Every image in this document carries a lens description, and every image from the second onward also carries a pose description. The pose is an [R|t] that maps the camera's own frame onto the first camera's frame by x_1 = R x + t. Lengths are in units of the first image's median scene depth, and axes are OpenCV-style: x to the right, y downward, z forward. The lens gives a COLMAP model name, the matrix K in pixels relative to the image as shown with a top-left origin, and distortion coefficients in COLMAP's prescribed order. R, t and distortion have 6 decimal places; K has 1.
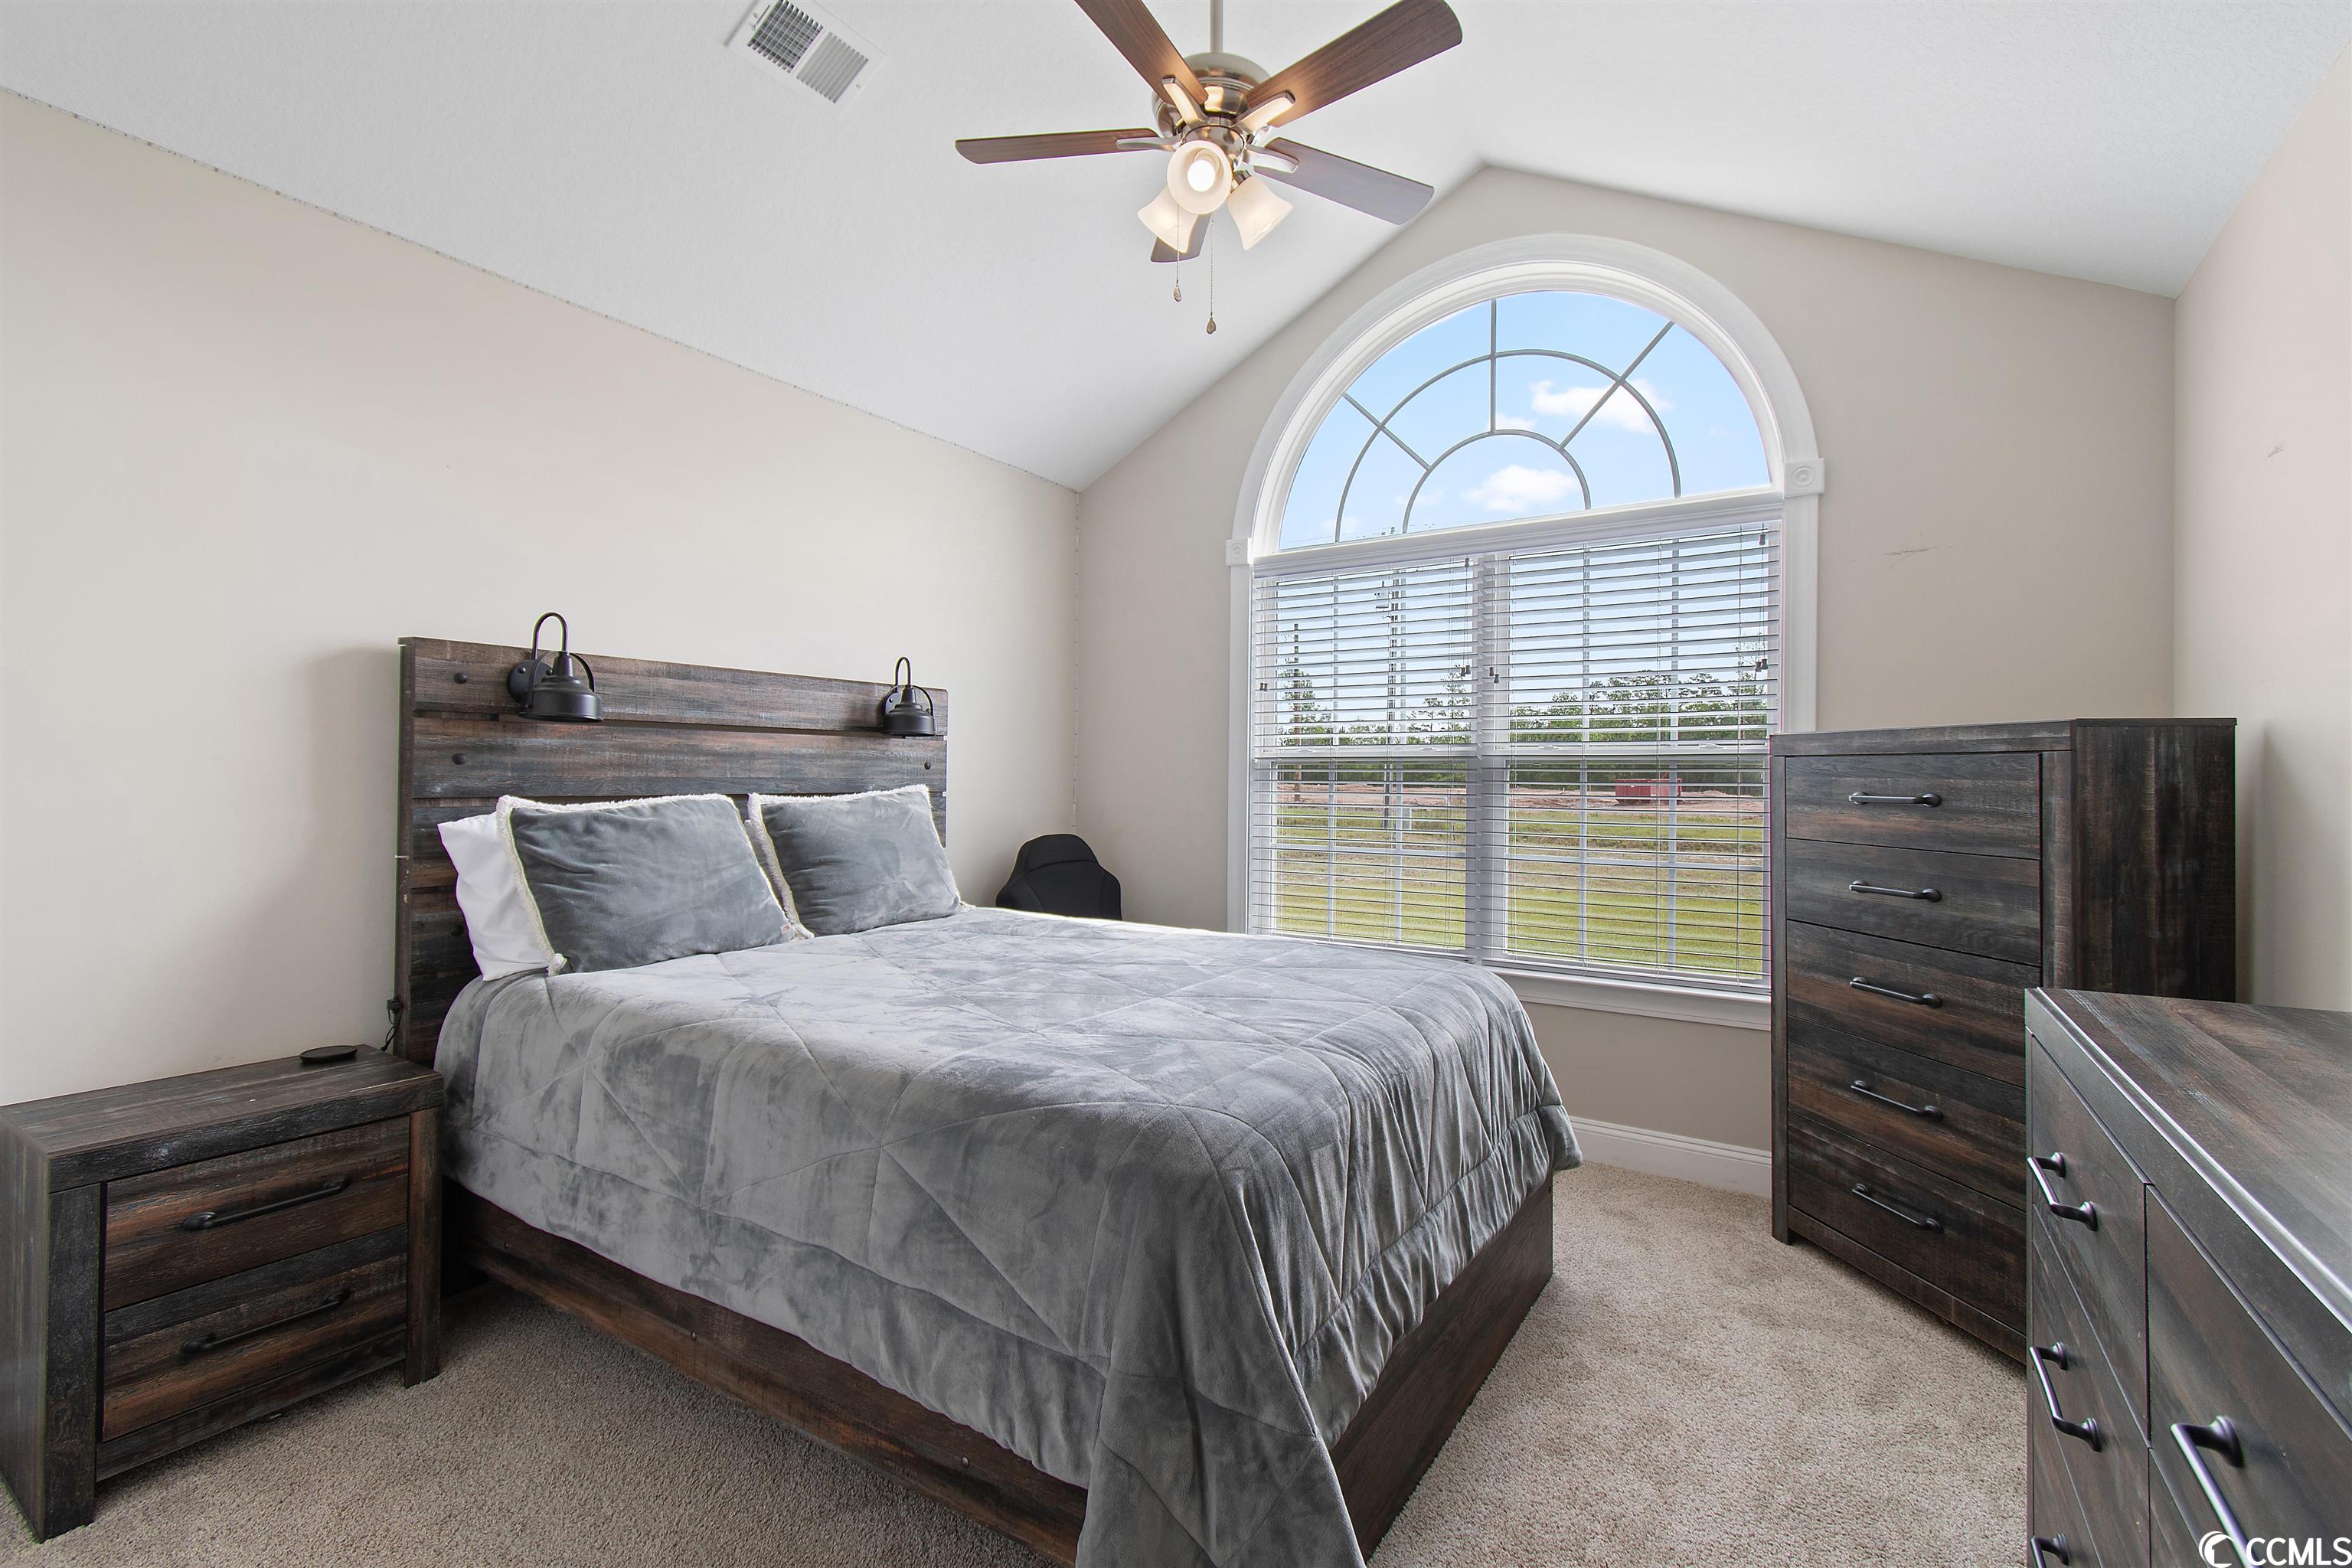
lens RADIAL K [[1048.0, 0, 1174.6], [0, 1048.0, 779.1], [0, 0, 1]] dist [0.005349, -0.001096]
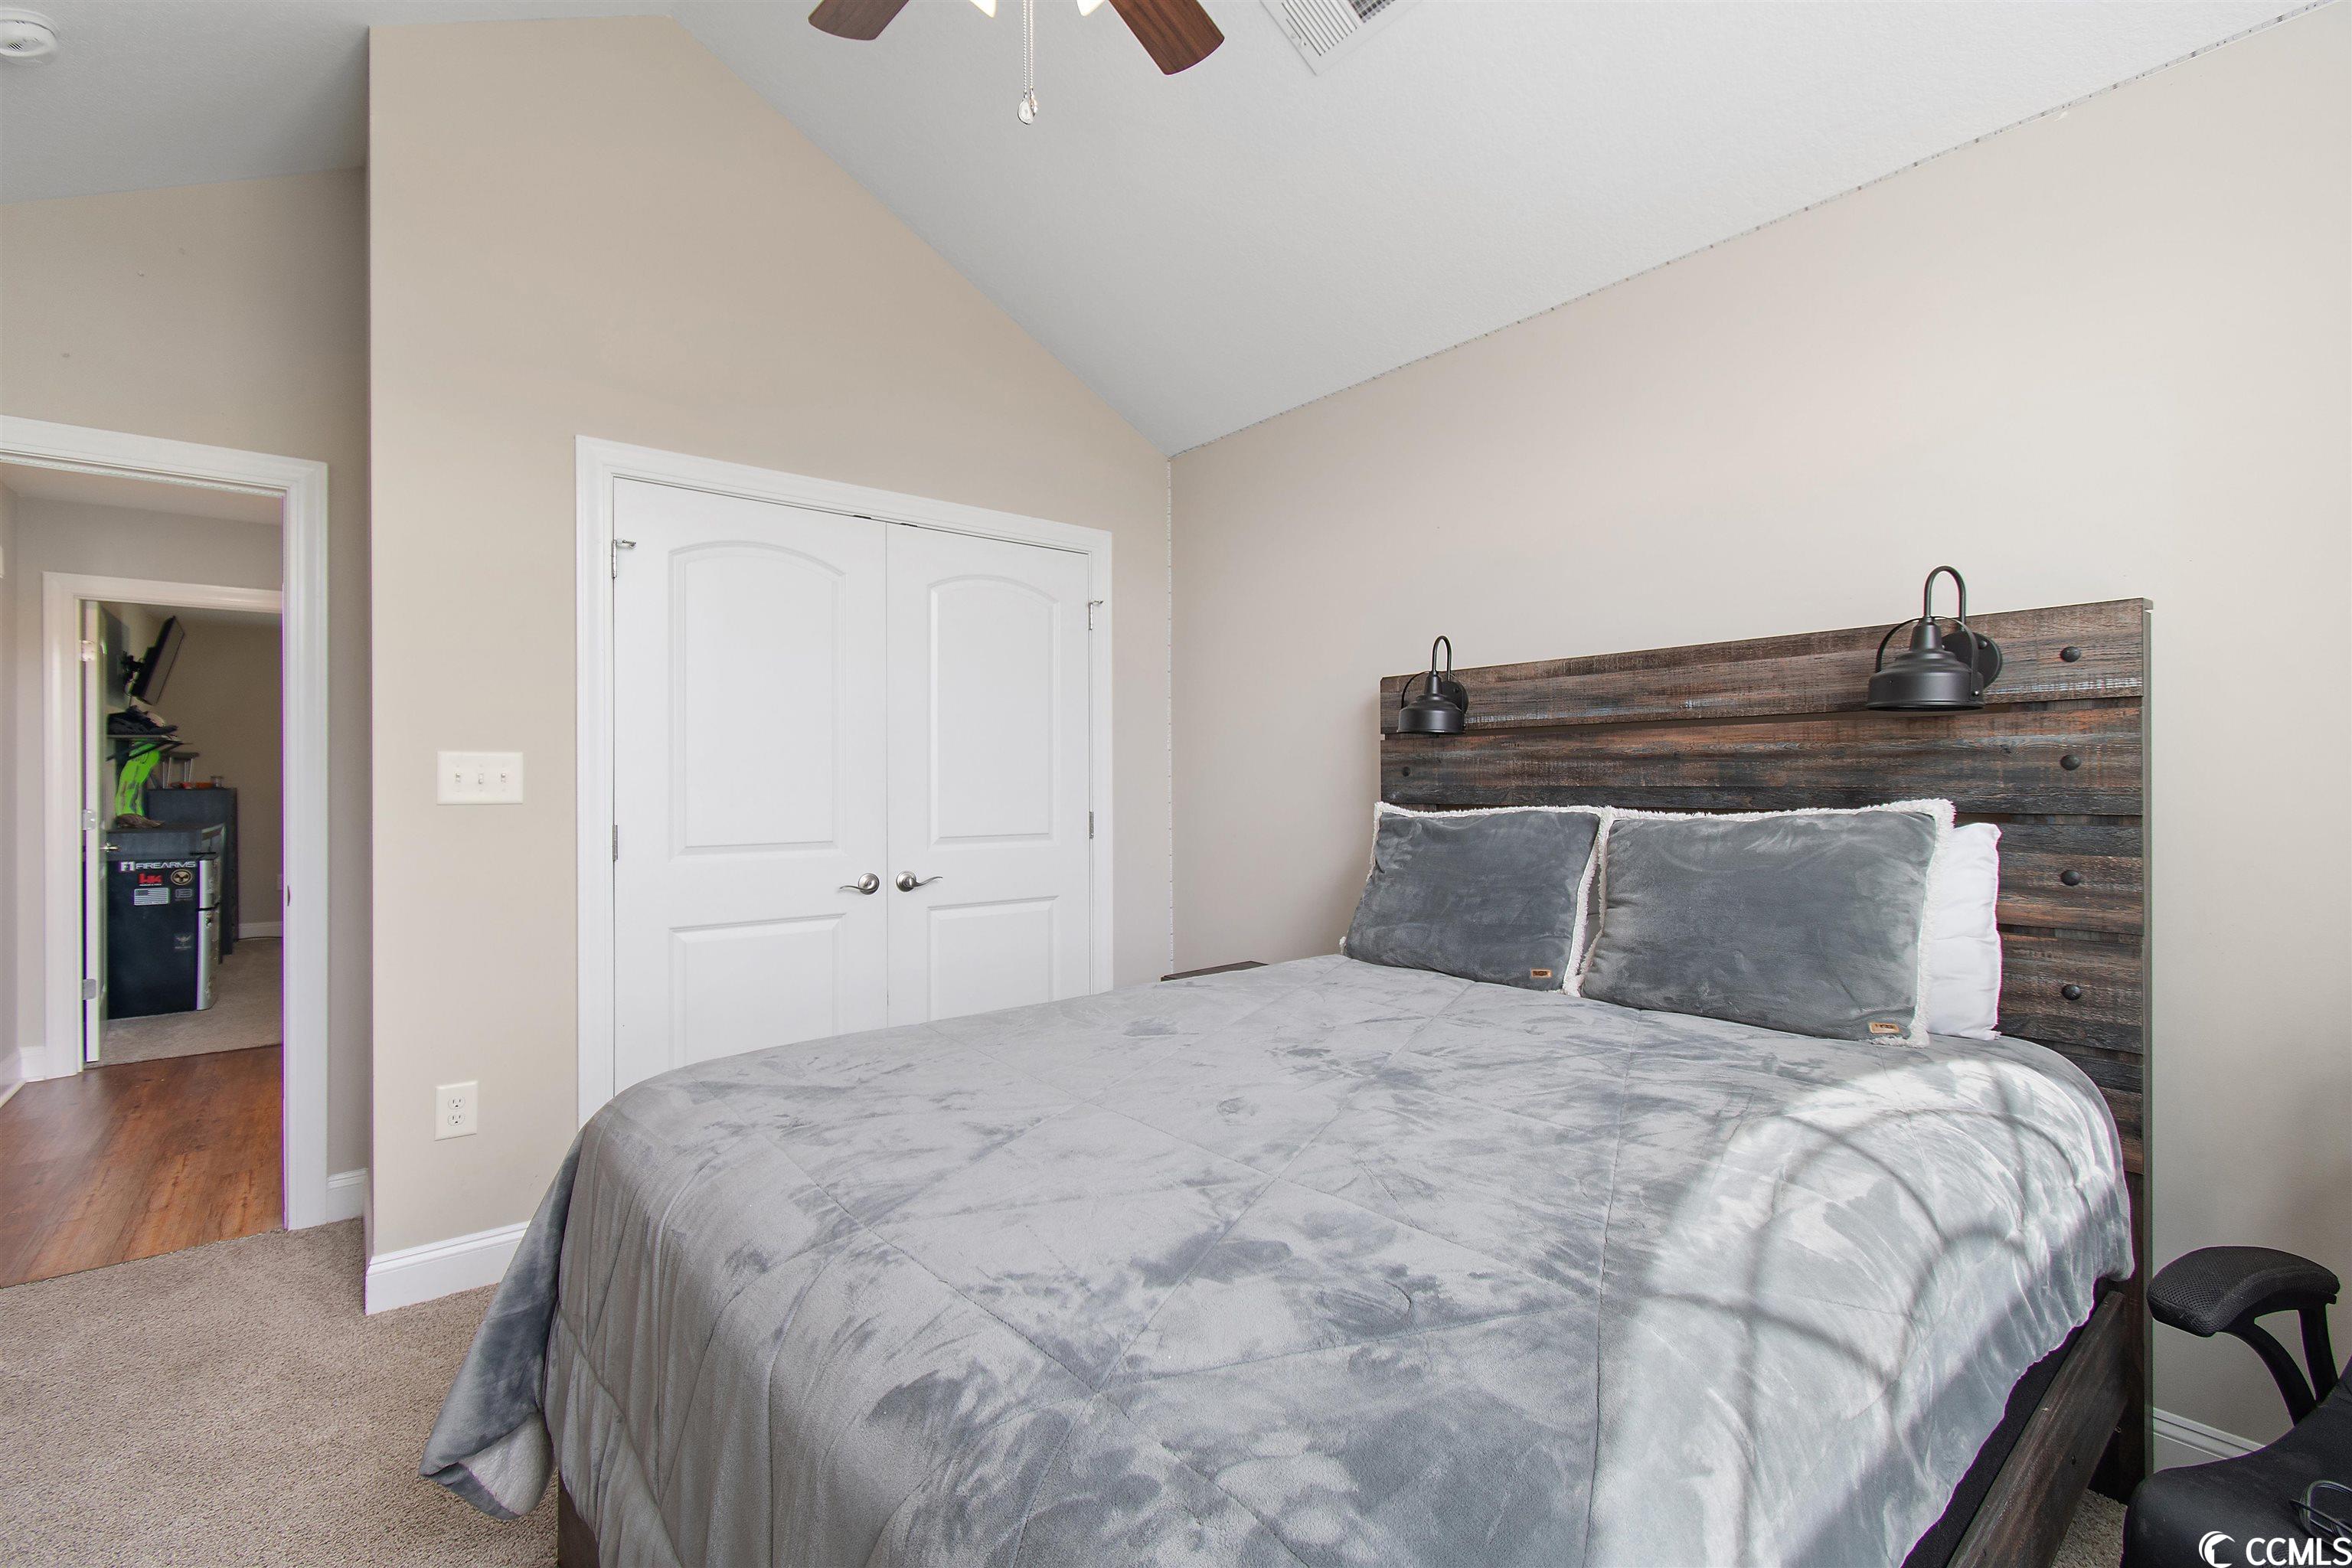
lens RADIAL K [[1048.0, 0, 1178.4], [0, 1048.0, 779.4], [0, 0, 1]] dist [0.005349, -0.001096]
pose [[-0.302917, -0.010068, -0.952964, 0.460044], [-0.003462, 0.999949, -0.009464, 0.001830], [0.953011, 0.000432, -0.302937, 0.934915]]
